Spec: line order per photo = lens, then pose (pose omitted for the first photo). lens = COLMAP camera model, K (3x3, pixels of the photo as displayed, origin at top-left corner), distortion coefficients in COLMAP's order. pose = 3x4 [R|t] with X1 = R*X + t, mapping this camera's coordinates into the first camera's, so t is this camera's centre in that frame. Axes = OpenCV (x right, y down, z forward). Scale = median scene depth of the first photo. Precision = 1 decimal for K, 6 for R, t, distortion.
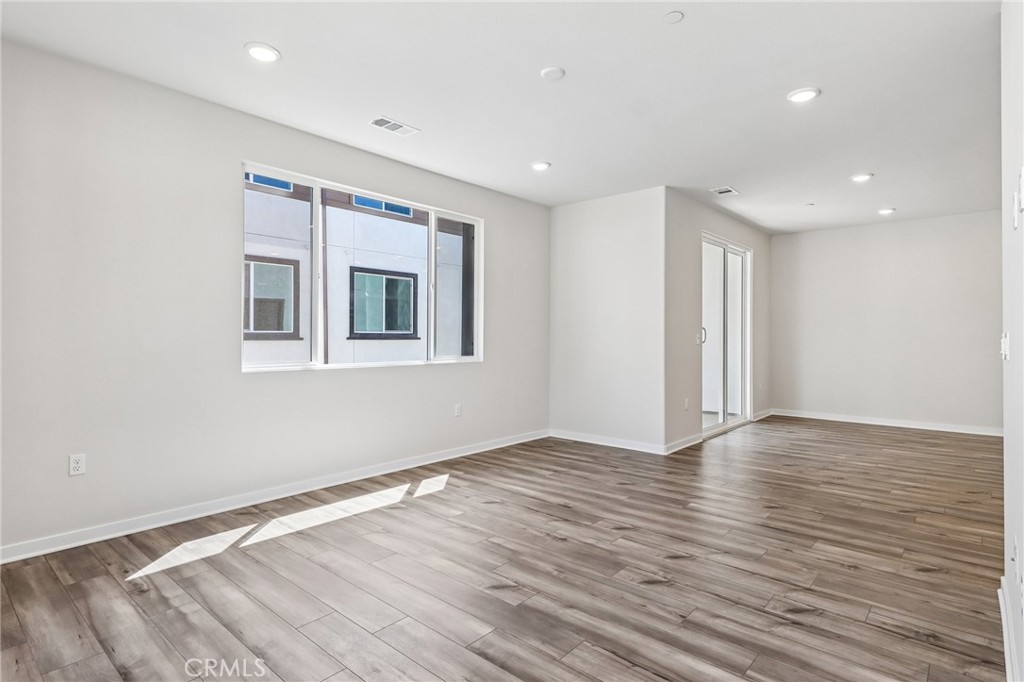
lens RADIAL K [[527.4, 0, 507.7], [0, 527.4, 323.4], [0, 0, 1]] dist [0.013190, 0.000135]
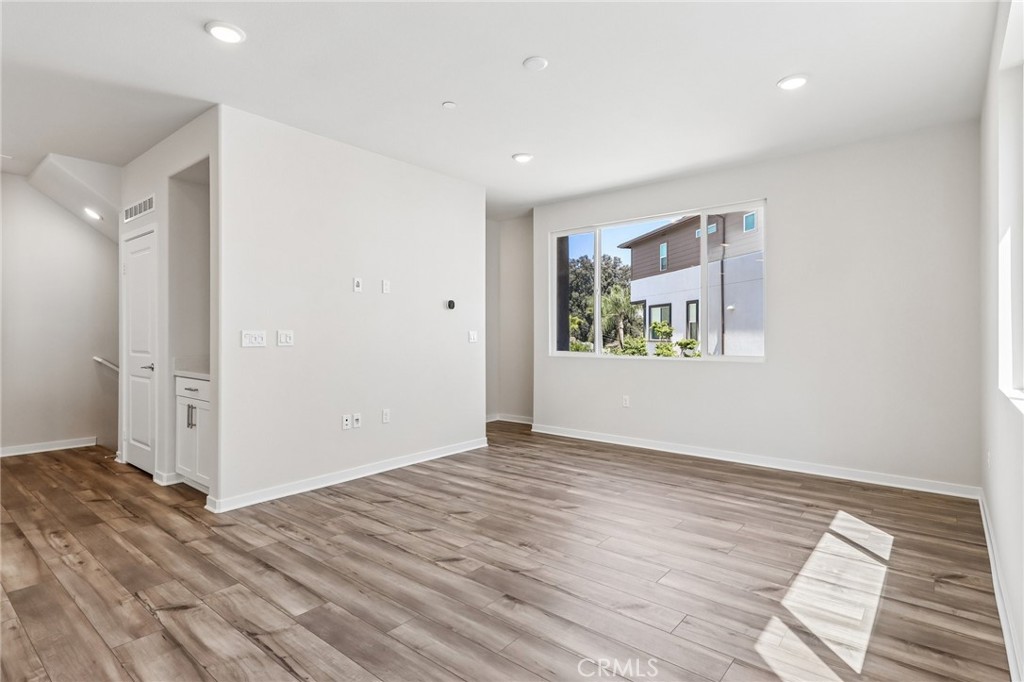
lens RADIAL K [[519.8, 0, 510.1], [0, 519.8, 336.8], [0, 0, 1]] dist [0.013558, 0.000137]
pose [[-0.999475, -0.003727, -0.032198, 0.164233], [-0.003038, 0.999766, -0.021428, 0.052629], [0.032271, -0.021319, -0.999252, 2.003265]]
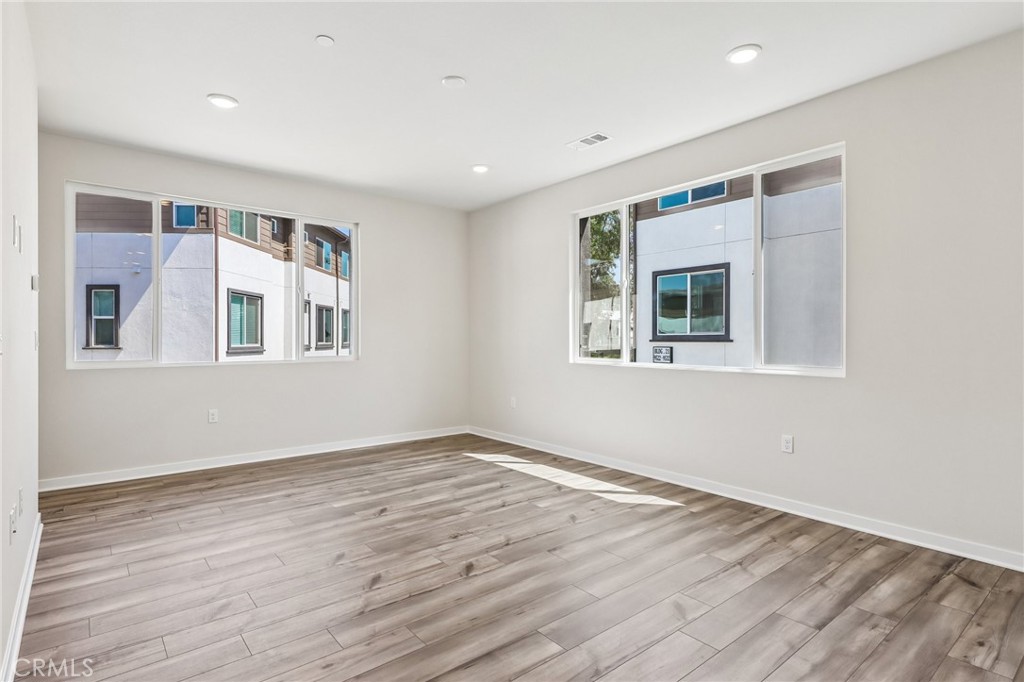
lens RADIAL K [[519.8, 0, 510.1], [0, 519.8, 336.8], [0, 0, 1]] dist [0.013558, 0.000137]
pose [[-0.161148, -0.005446, -0.986915, 1.101996], [0.022145, 0.999713, -0.009132, 0.037405], [0.986682, -0.023327, -0.160981, 1.307067]]
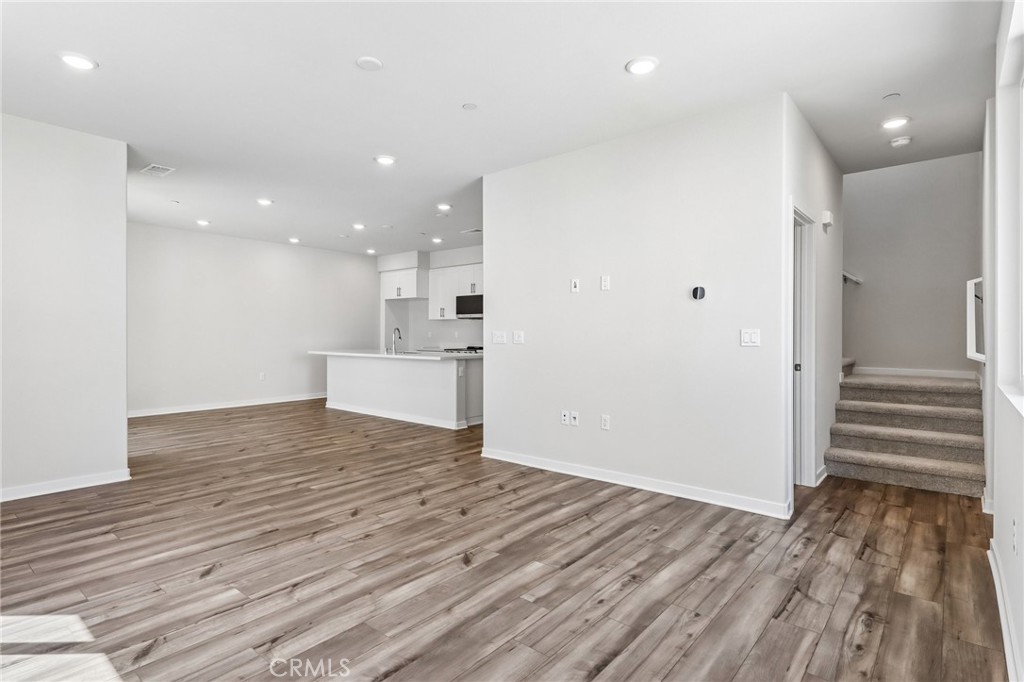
lens RADIAL K [[519.8, 0, 510.1], [0, 519.8, 336.8], [0, 0, 1]] dist [0.013558, 0.000137]
pose [[-0.022348, -0.008685, 0.999713, -0.909598], [-0.025433, 0.999644, 0.008115, 0.016964], [-0.999427, -0.025245, -0.022561, 0.781843]]
